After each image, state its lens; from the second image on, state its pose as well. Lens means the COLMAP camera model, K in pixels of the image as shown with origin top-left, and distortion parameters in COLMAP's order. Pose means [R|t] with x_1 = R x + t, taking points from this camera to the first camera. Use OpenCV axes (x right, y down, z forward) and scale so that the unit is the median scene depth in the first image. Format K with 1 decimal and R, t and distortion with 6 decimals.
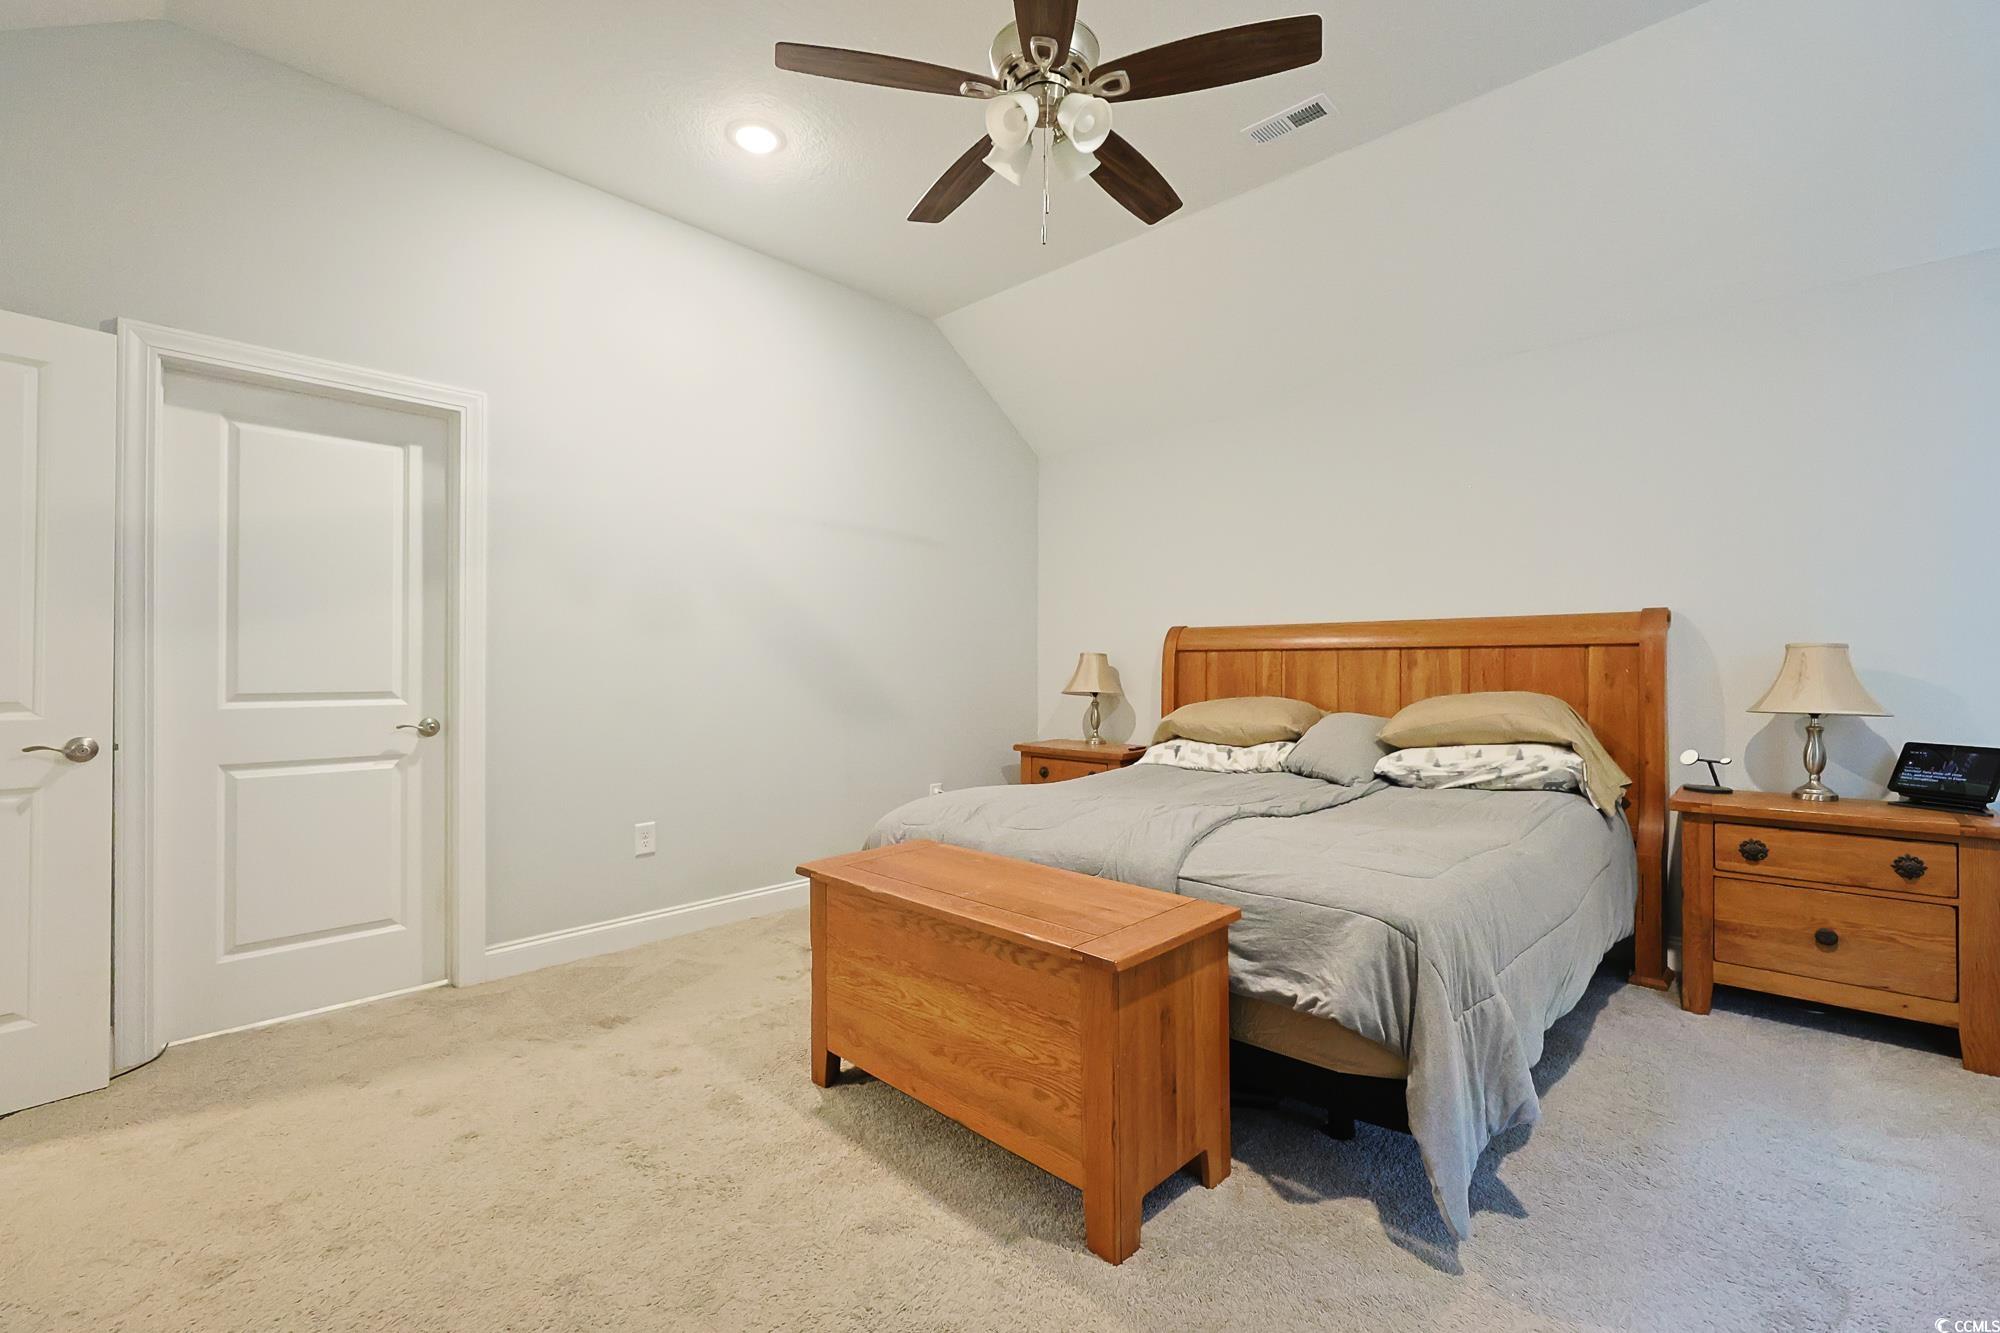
lens RADIAL K [[869.0, 0, 993.9], [0, 869.0, 656.9], [0, 0, 1]] dist [0.000037, -0.000011]
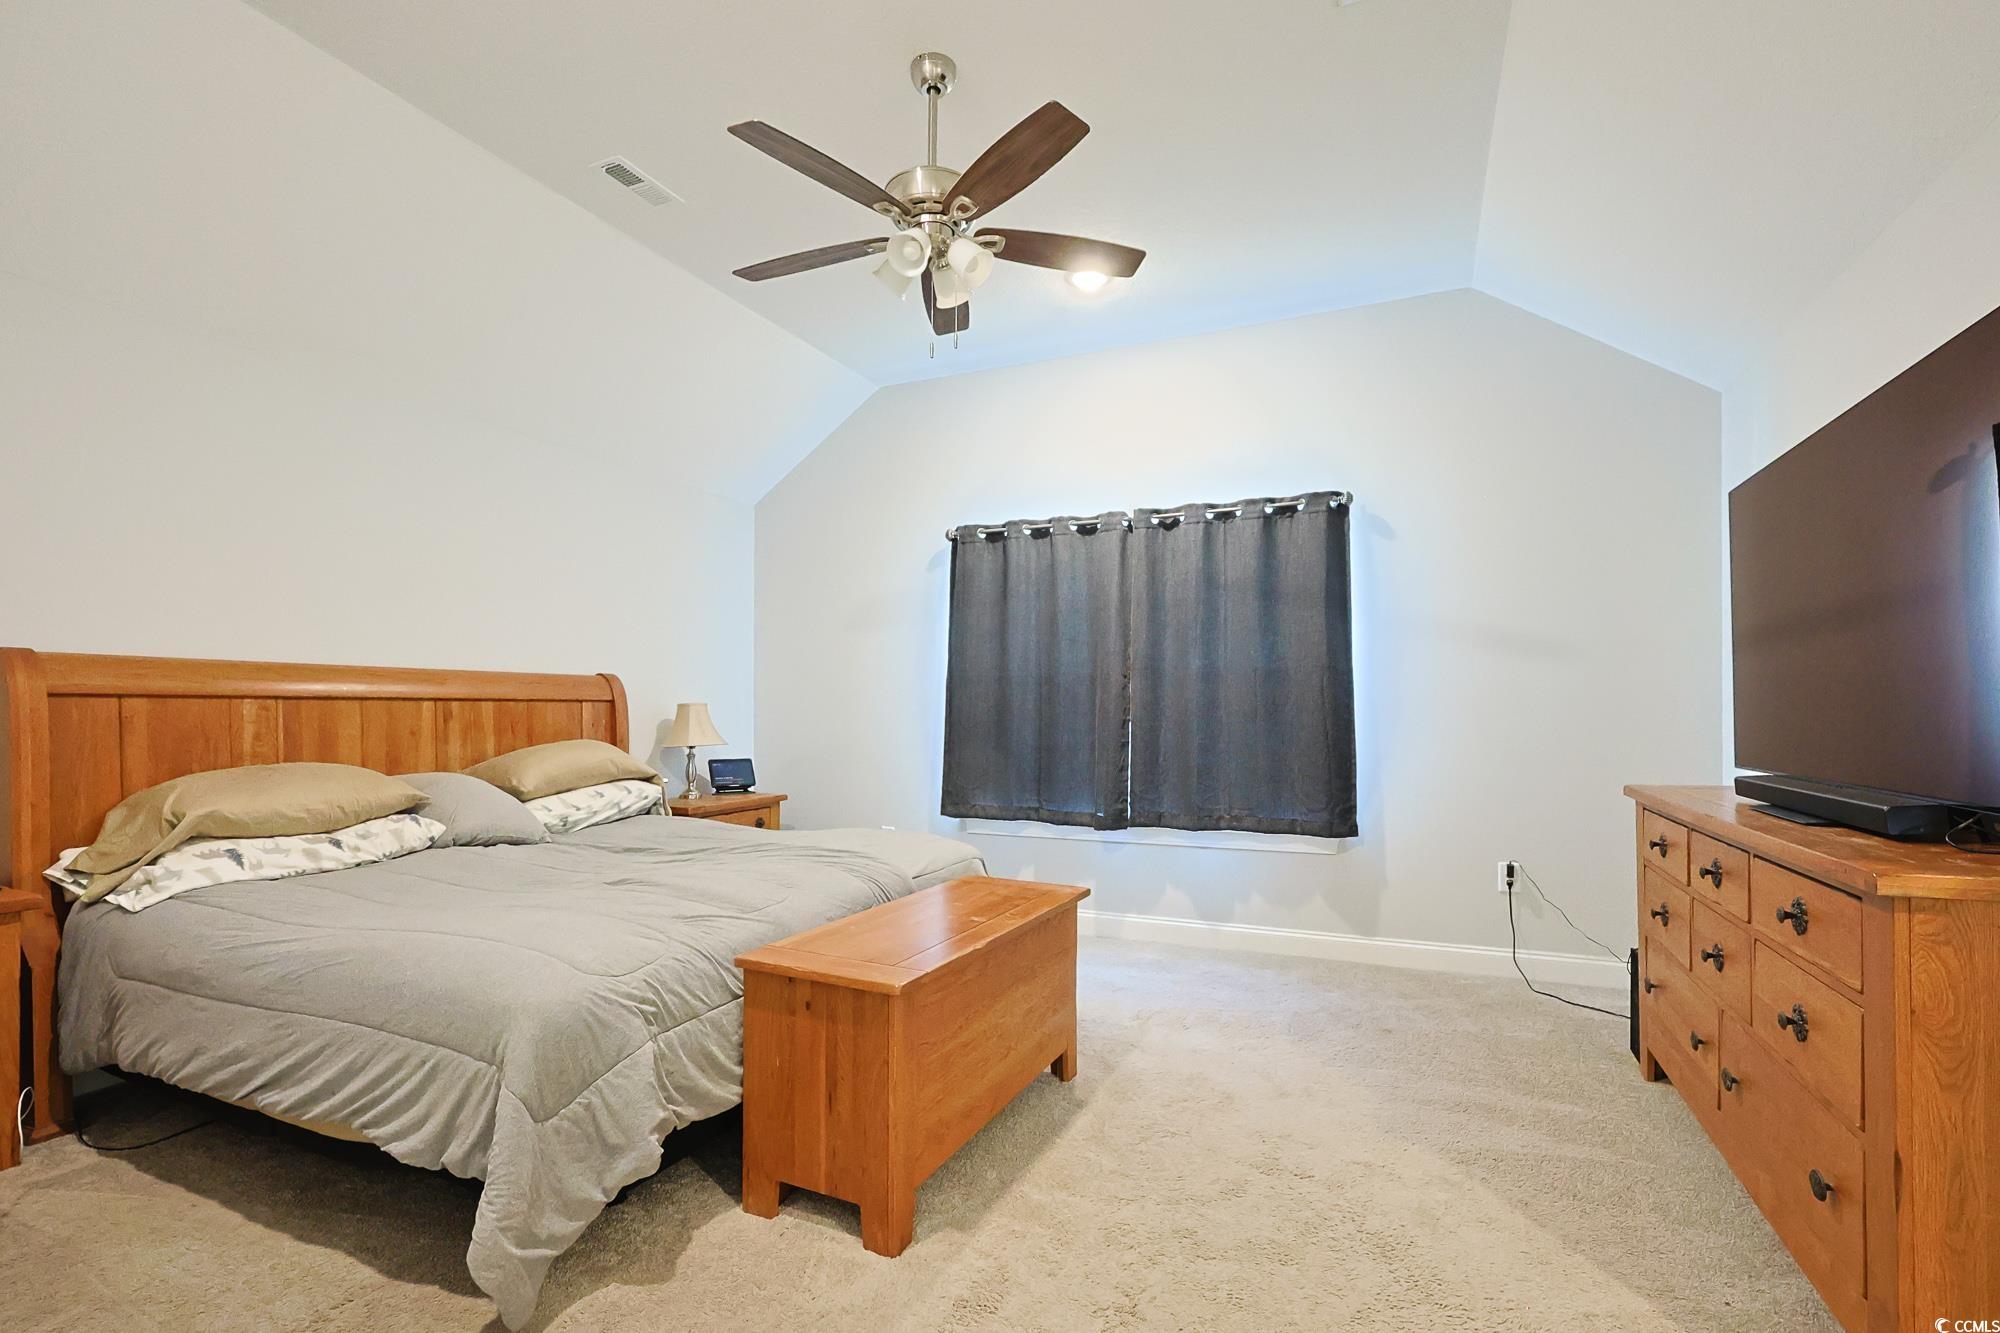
lens RADIAL K [[919.4, 0, 1007.2], [0, 919.4, 706.5], [0, 0, 1]] dist [0.000289, 0.000023]
pose [[-0.346053, 0.006252, 0.938194, -0.758708], [-0.005546, 0.999947, -0.008709, 0.002726], [-0.938198, -0.008217, -0.346000, 0.892687]]
